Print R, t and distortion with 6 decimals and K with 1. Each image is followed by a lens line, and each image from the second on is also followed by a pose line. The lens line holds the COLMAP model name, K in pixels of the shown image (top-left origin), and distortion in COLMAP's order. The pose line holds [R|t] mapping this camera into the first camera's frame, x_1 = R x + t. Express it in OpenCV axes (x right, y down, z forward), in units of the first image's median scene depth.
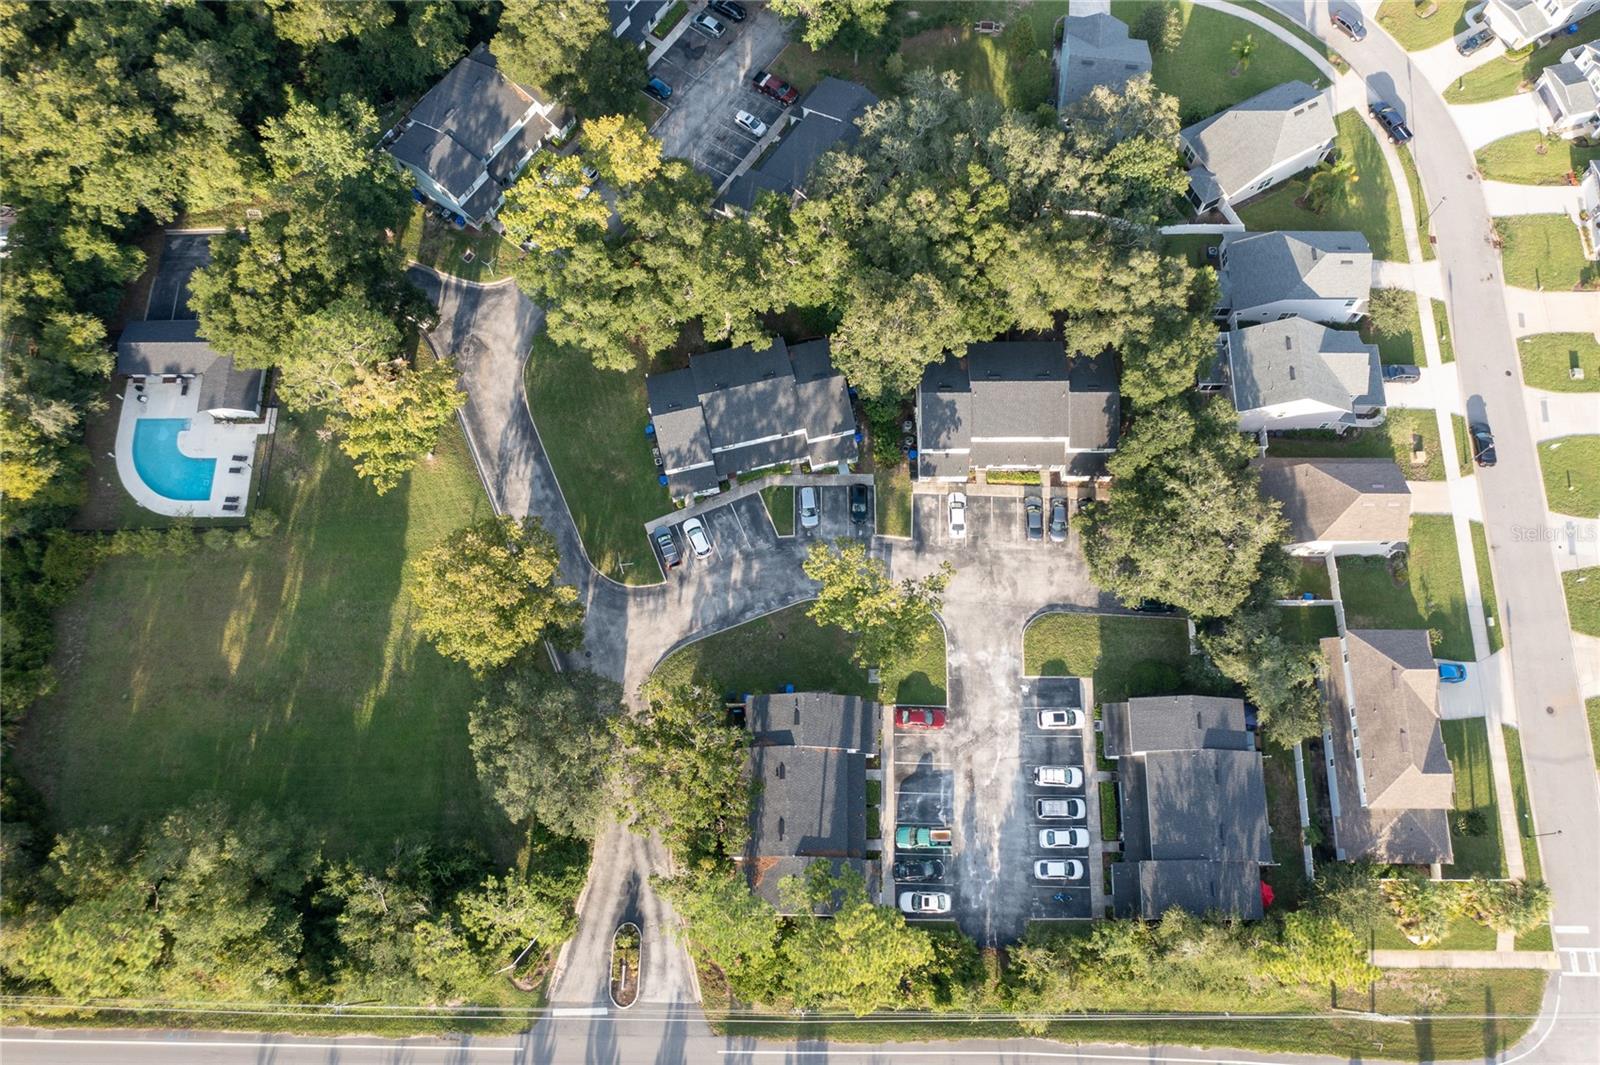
lens RADIAL K [[1265.1, 0, 800.0], [0, 1265.1, 532.5], [0, 0, 1]] dist [-0.007443, -0.007995]
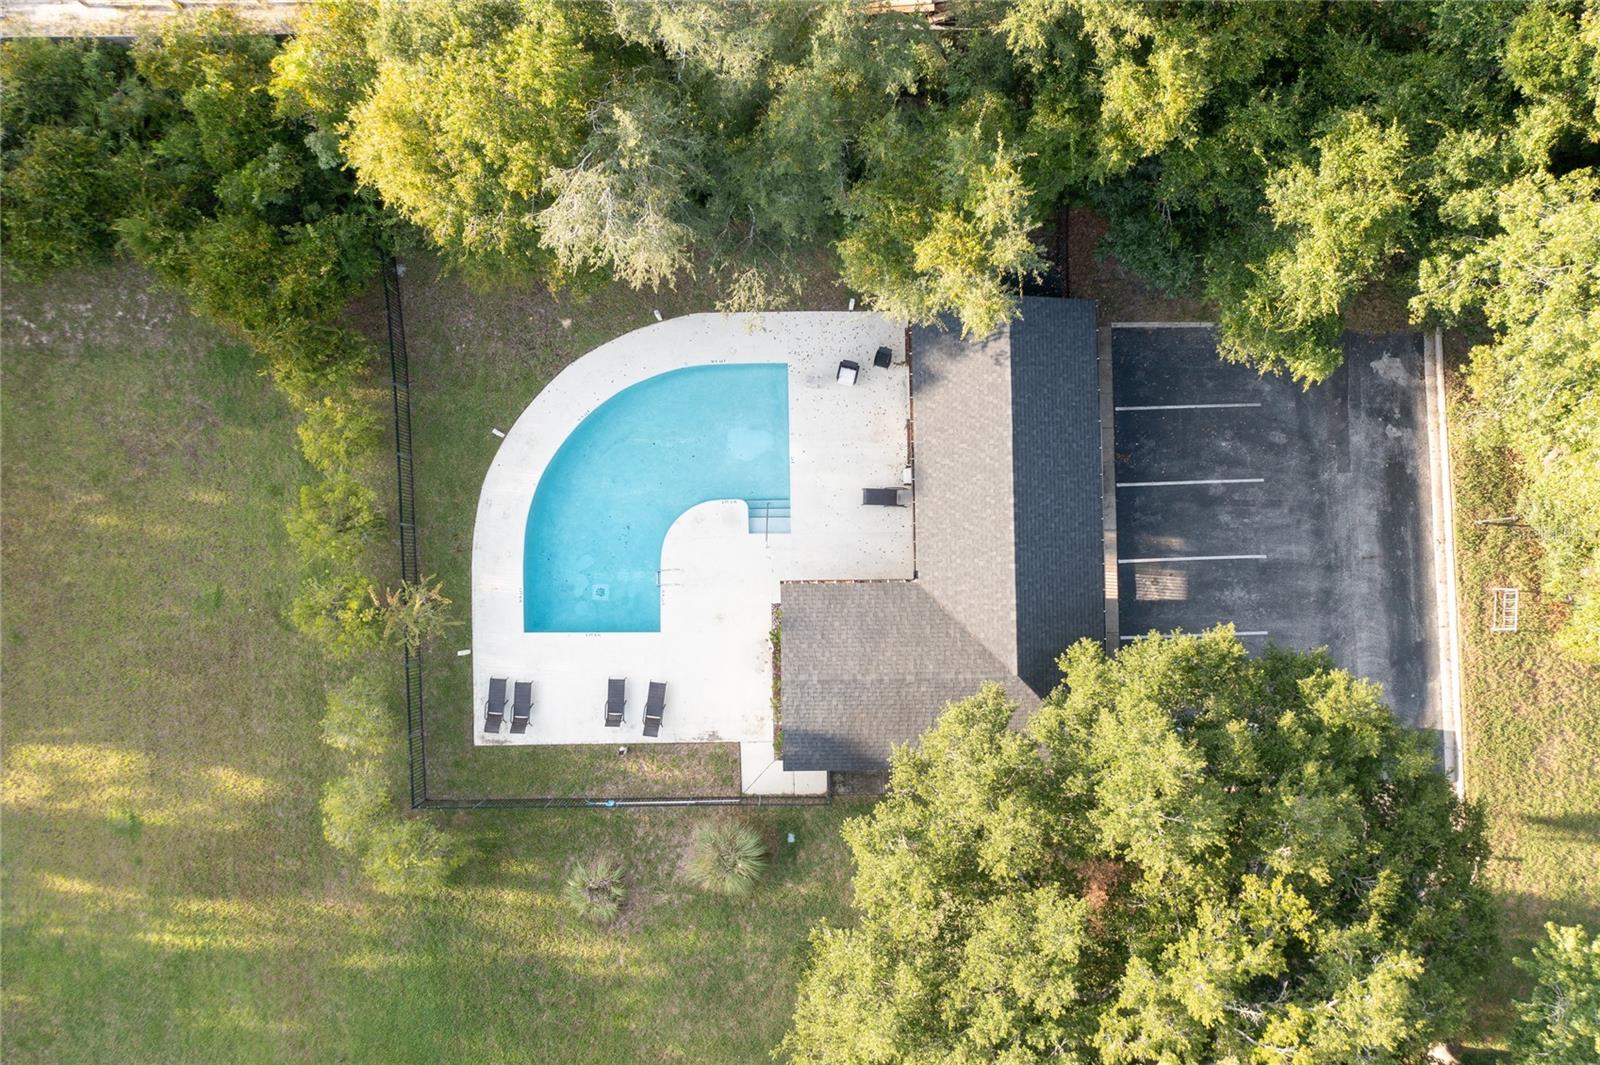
lens RADIAL K [[1265.1, 0, 800.0], [0, 1265.1, 532.5], [0, 0, 1]] dist [-0.007443, -0.007995]
pose [[0.017229, 0.999685, -0.018258, -0.488286], [-0.949681, 0.022073, 0.312441, -0.201356], [0.312745, 0.011956, 0.949762, 0.706190]]
